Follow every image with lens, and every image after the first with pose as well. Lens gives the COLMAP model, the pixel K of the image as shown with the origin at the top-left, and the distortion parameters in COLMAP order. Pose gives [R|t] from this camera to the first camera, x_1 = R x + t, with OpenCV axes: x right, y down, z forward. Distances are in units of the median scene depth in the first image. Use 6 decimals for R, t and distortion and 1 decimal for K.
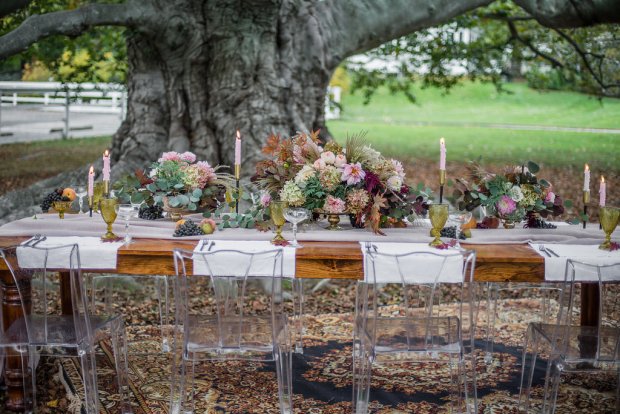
lens RADIAL K [[921.8, 0, 308.7], [0, 921.8, 204.7], [0, 0, 1]] dist [-0.015002, 0.000000]
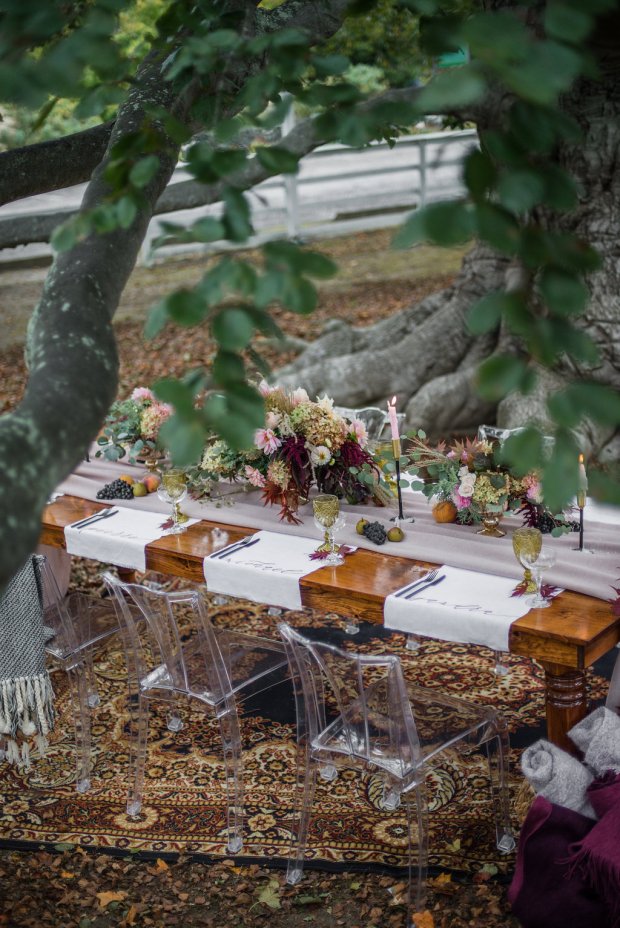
lens RADIAL K [[1379.7, 0, 308.5], [0, 1379.7, 468.3], [0, 0, 1]] dist [-0.015002, 0.000000]
pose [[0.804209, 0.097977, -0.586216, 0.385666], [0.002960, 0.985647, 0.168796, -0.105459], [0.594340, -0.137482, 0.792376, 0.041905]]
